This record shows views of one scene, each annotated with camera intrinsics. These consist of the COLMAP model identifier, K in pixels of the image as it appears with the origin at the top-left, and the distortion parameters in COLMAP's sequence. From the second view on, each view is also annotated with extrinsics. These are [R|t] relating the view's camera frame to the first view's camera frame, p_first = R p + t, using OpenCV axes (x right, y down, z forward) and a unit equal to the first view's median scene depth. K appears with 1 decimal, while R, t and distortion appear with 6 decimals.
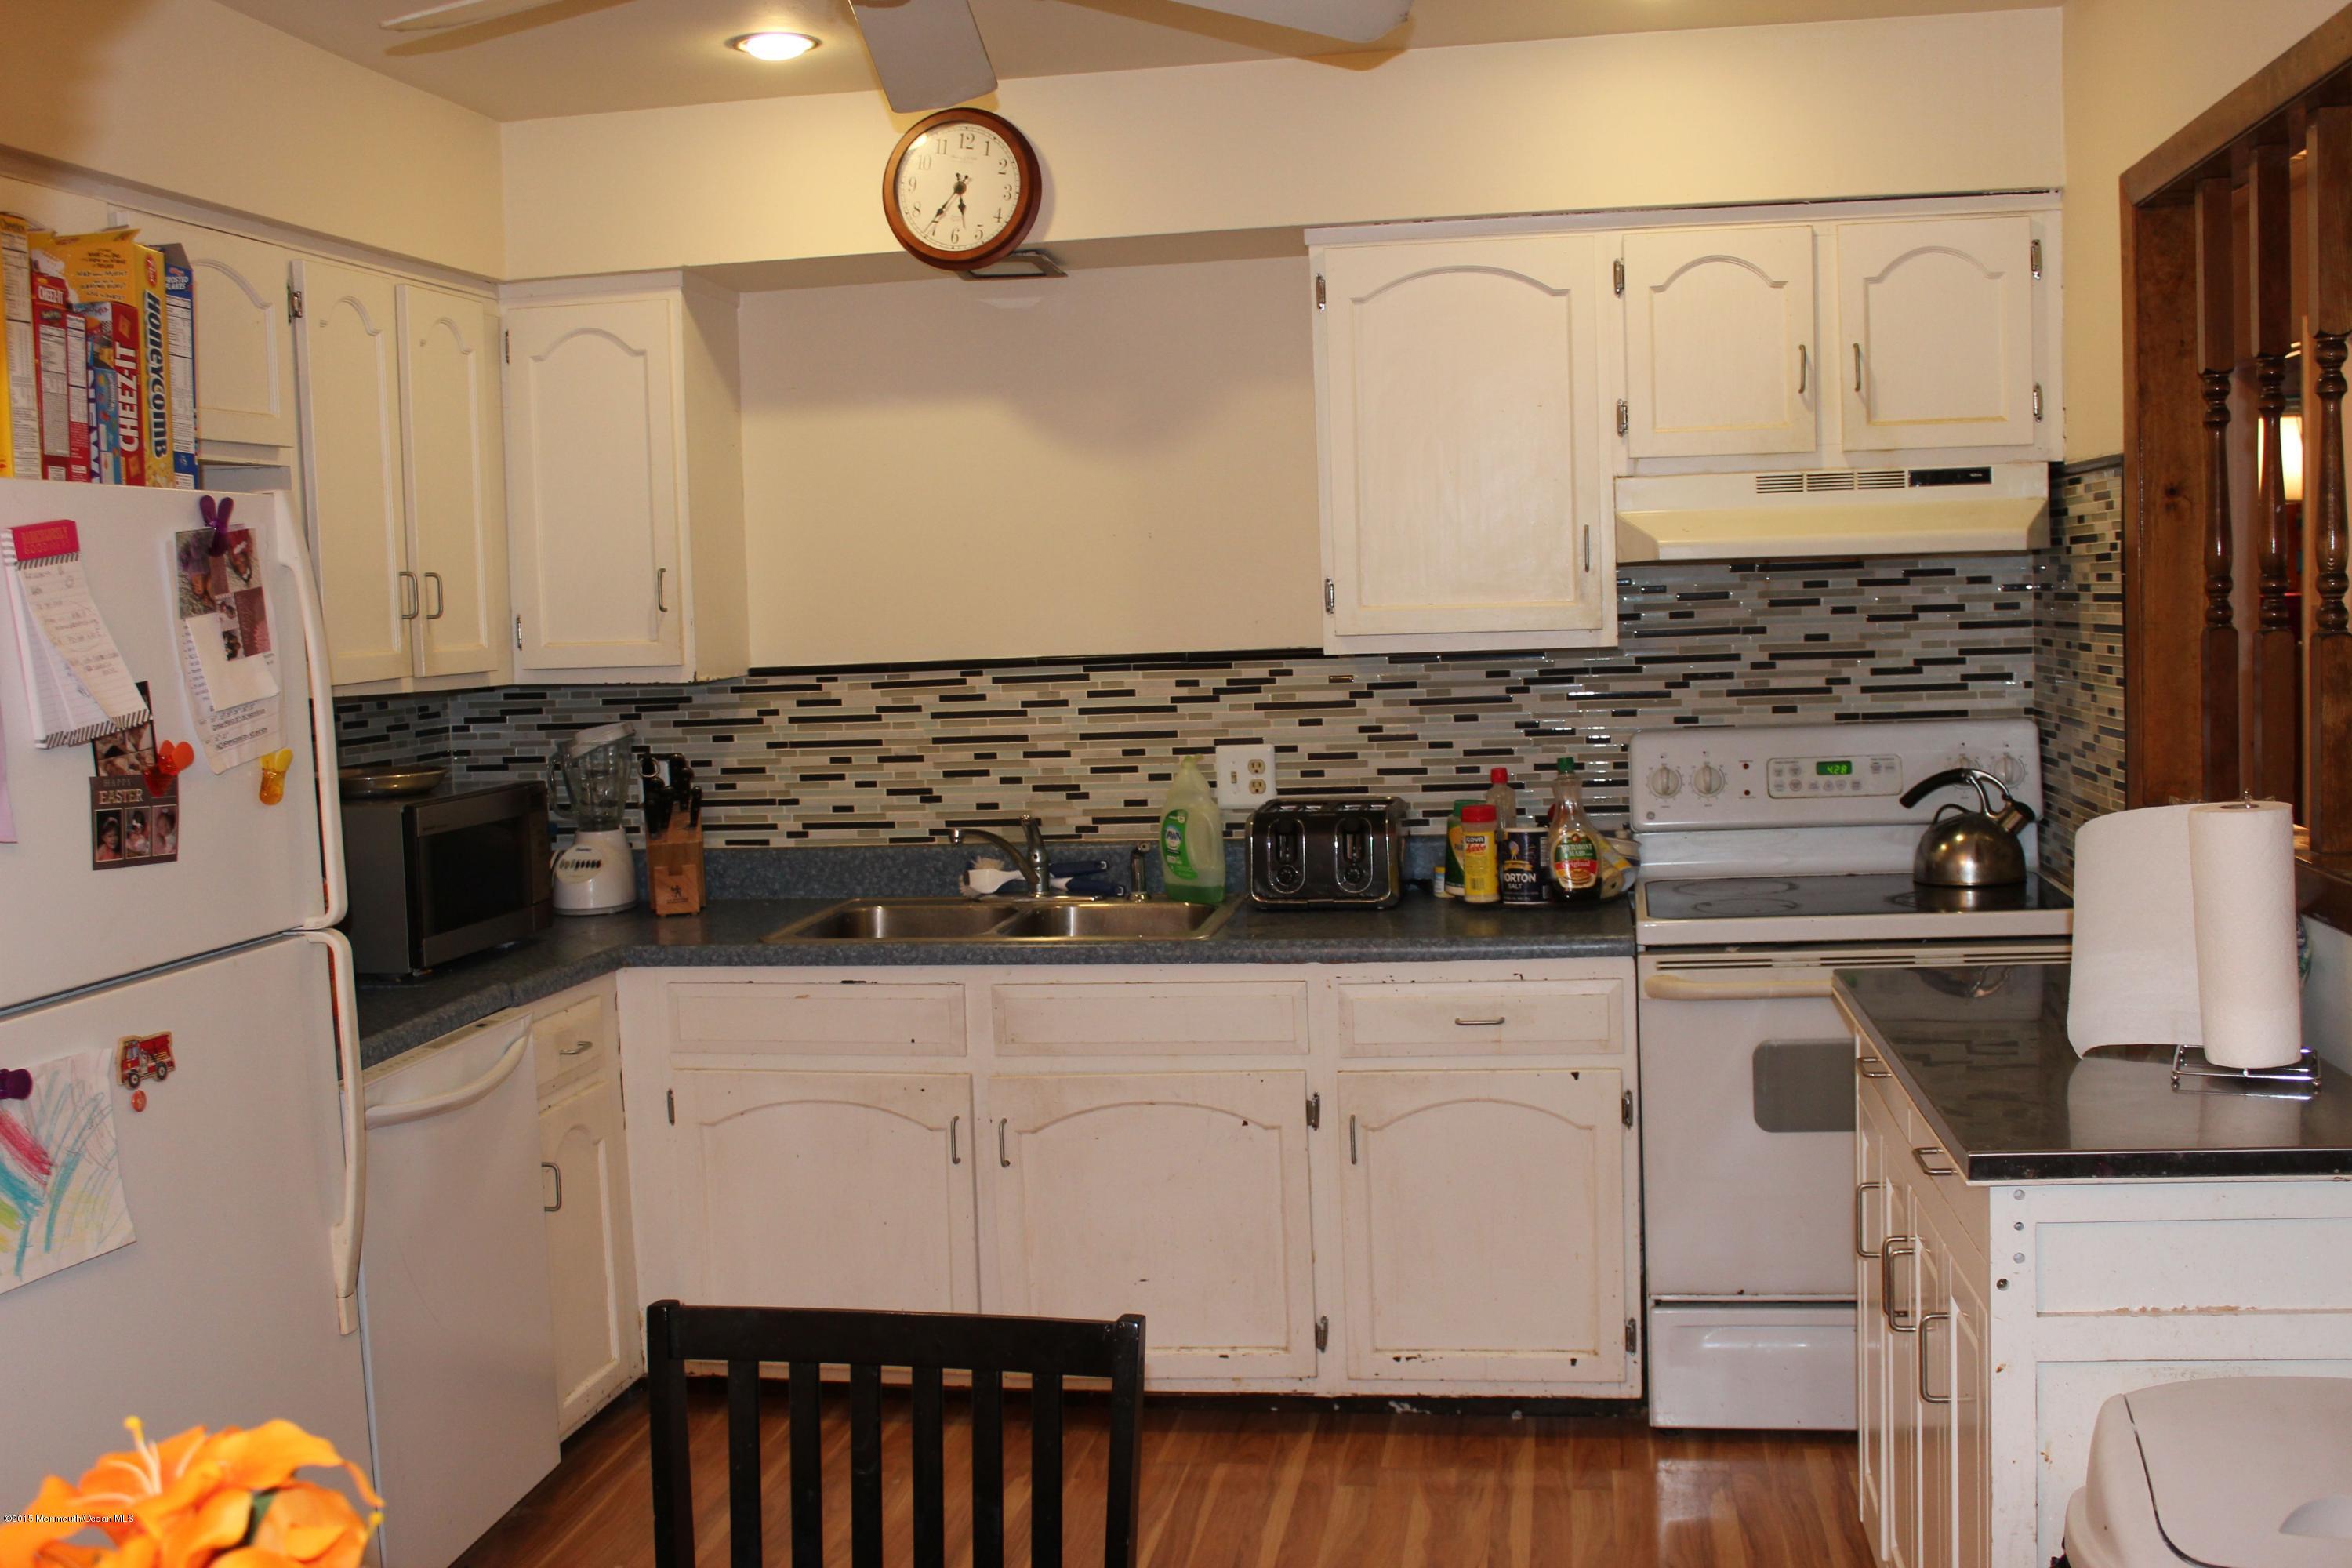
lens RADIAL K [[2356.5, 0, 1176.0], [0, 2356.5, 784.0], [0, 0, 1]] dist [-0.159017, 0.226215]
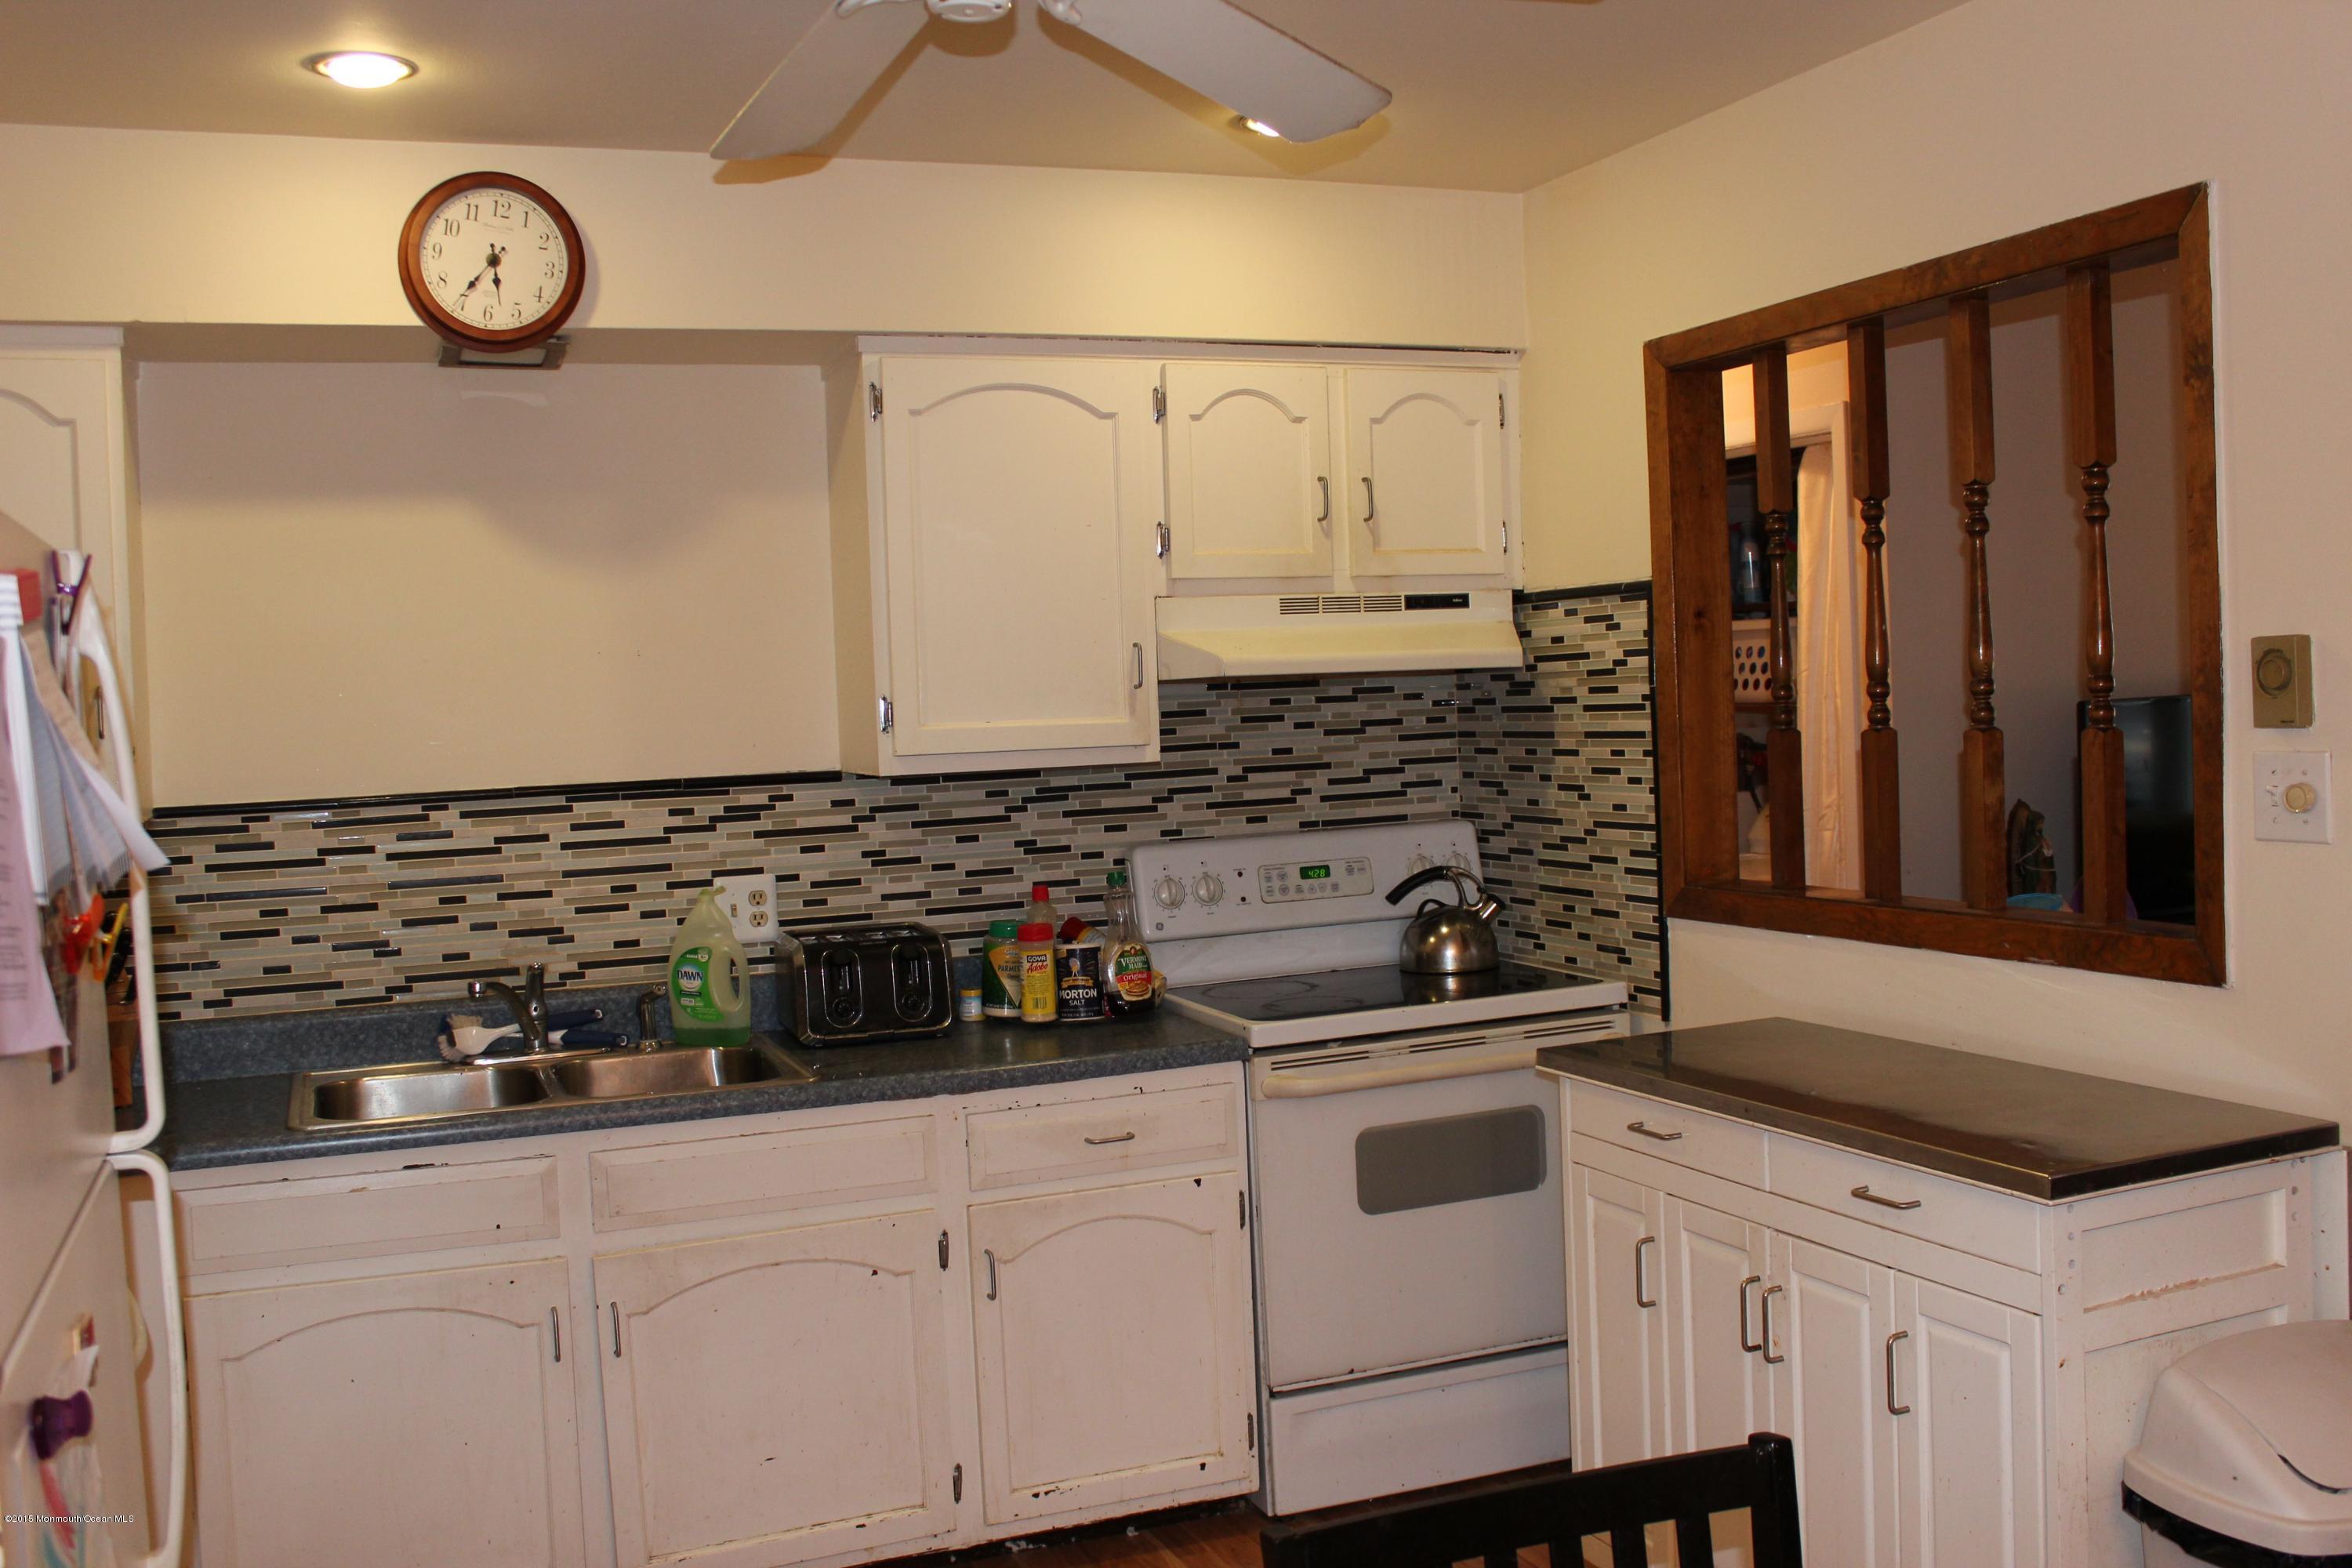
lens RADIAL K [[2234.7, 0, 1176.0], [0, 2234.7, 784.0], [0, 0, 1]] dist [-0.144423, 0.133794]
pose [[0.846520, -0.019969, 0.531982, -0.313015], [0.052713, 0.997530, -0.046434, -0.002910], [-0.529741, 0.067350, 0.845481, 0.161578]]
